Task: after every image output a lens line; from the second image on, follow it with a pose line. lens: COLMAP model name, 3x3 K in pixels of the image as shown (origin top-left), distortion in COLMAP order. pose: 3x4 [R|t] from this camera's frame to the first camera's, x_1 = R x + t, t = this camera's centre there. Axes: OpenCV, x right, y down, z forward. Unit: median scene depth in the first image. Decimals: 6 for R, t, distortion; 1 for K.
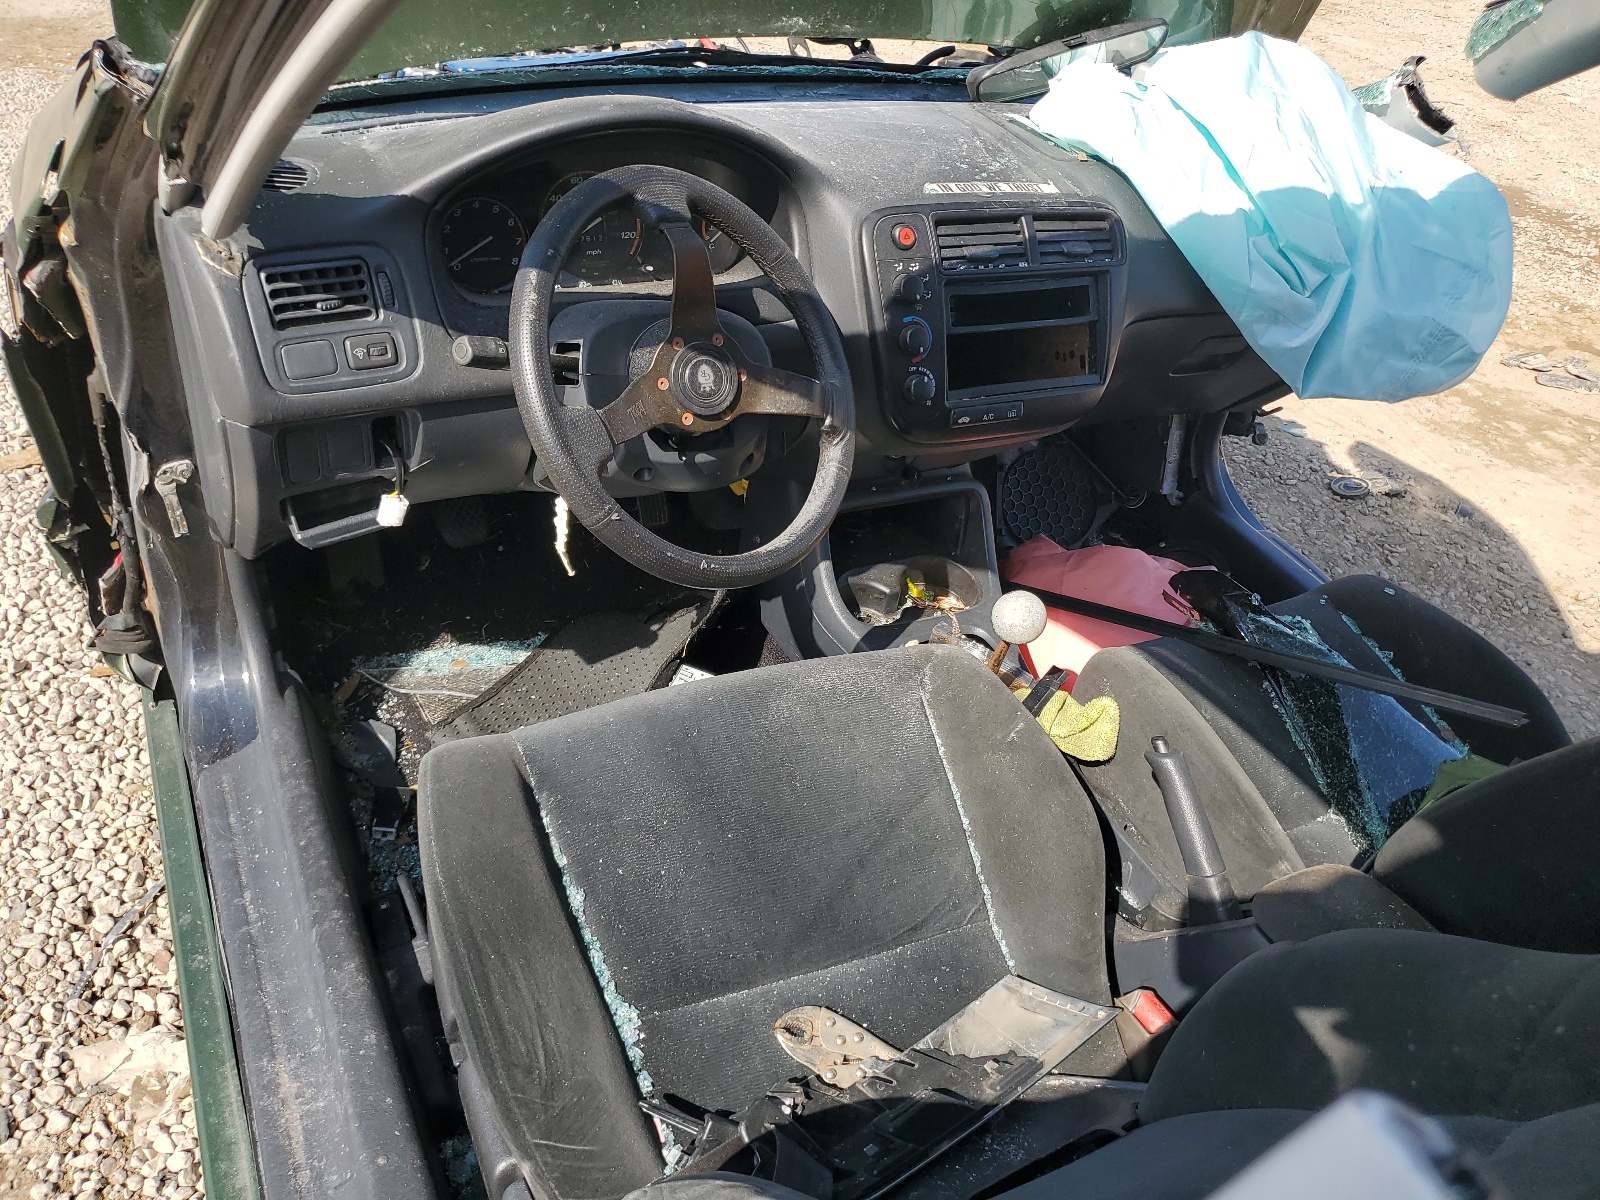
lens RADIAL K [[1239.0, 0, 807.9], [0, 1239.0, 592.1], [0, 0, 1]] dist [-0.020677, 0.044368]
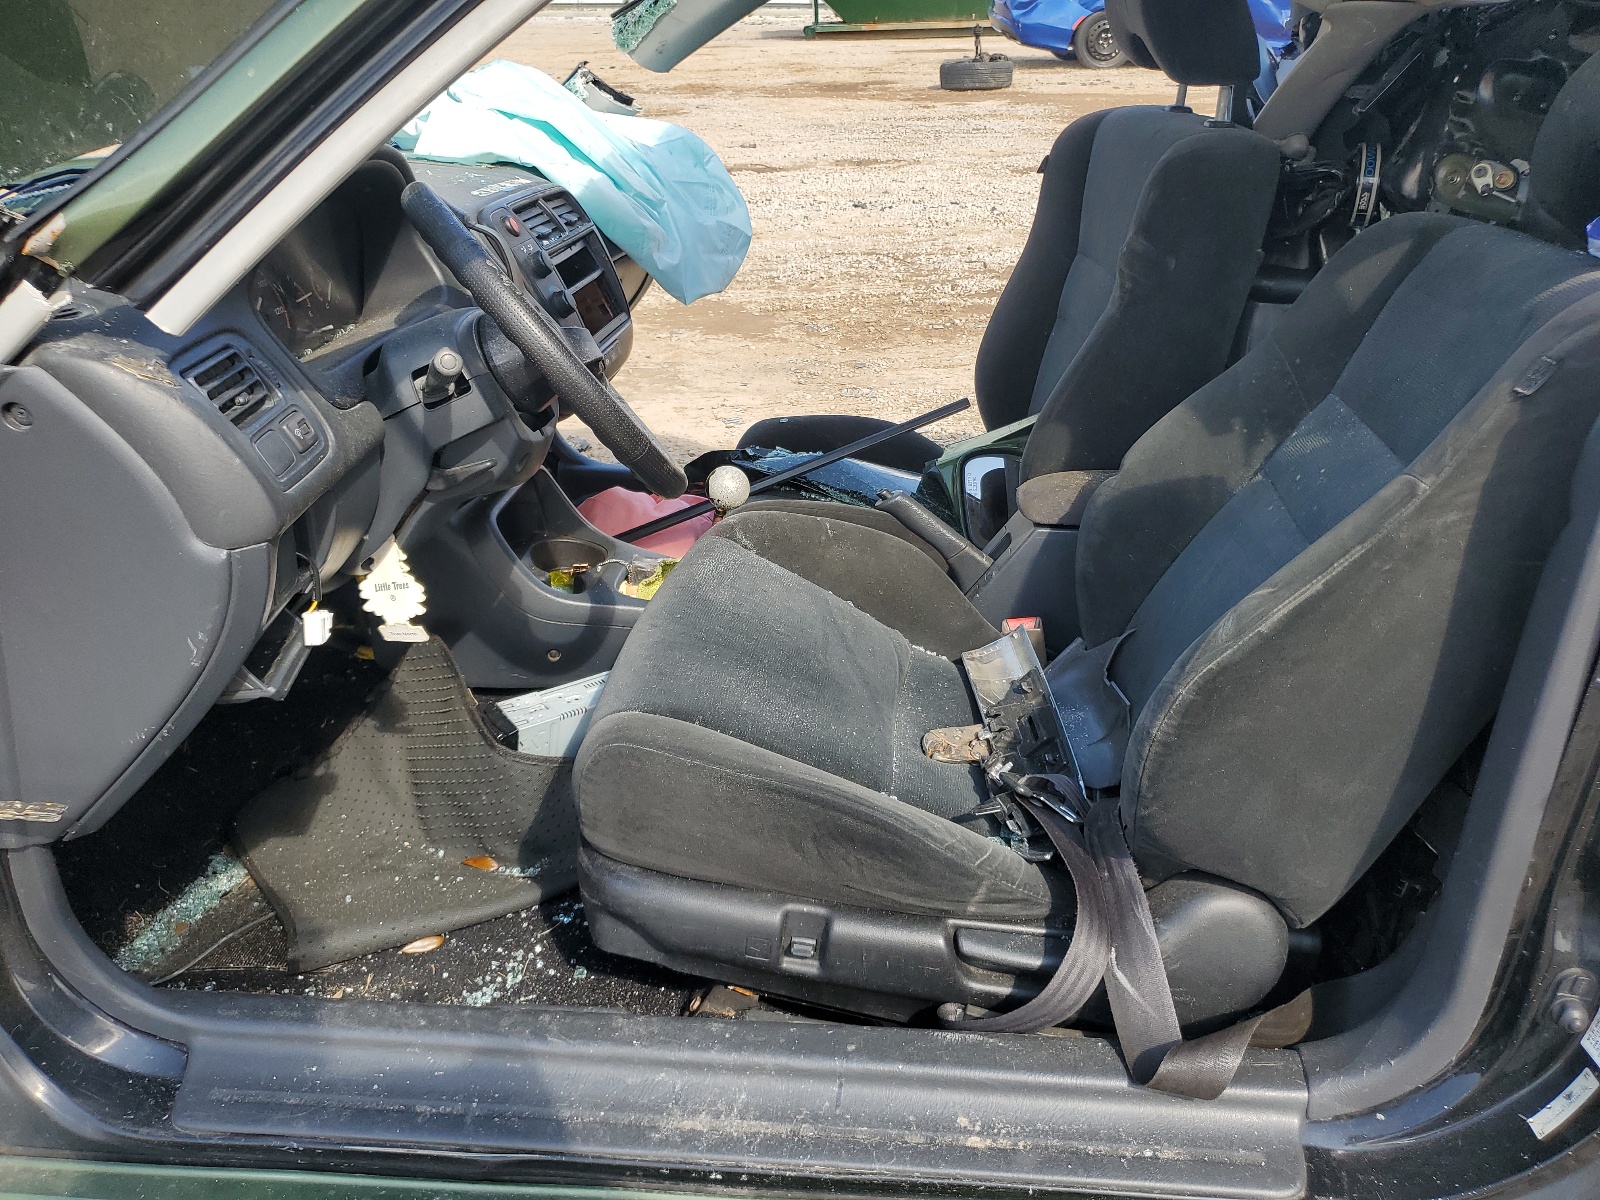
lens RADIAL K [[1239.0, 0, 807.9], [0, 1239.0, 592.1], [0, 0, 1]] dist [-0.020677, 0.044368]
pose [[0.503614, -0.459105, 0.731844, -0.808824], [0.544105, 0.826551, 0.144095, -0.024167], [-0.671061, 0.325632, 0.666063, 0.172603]]
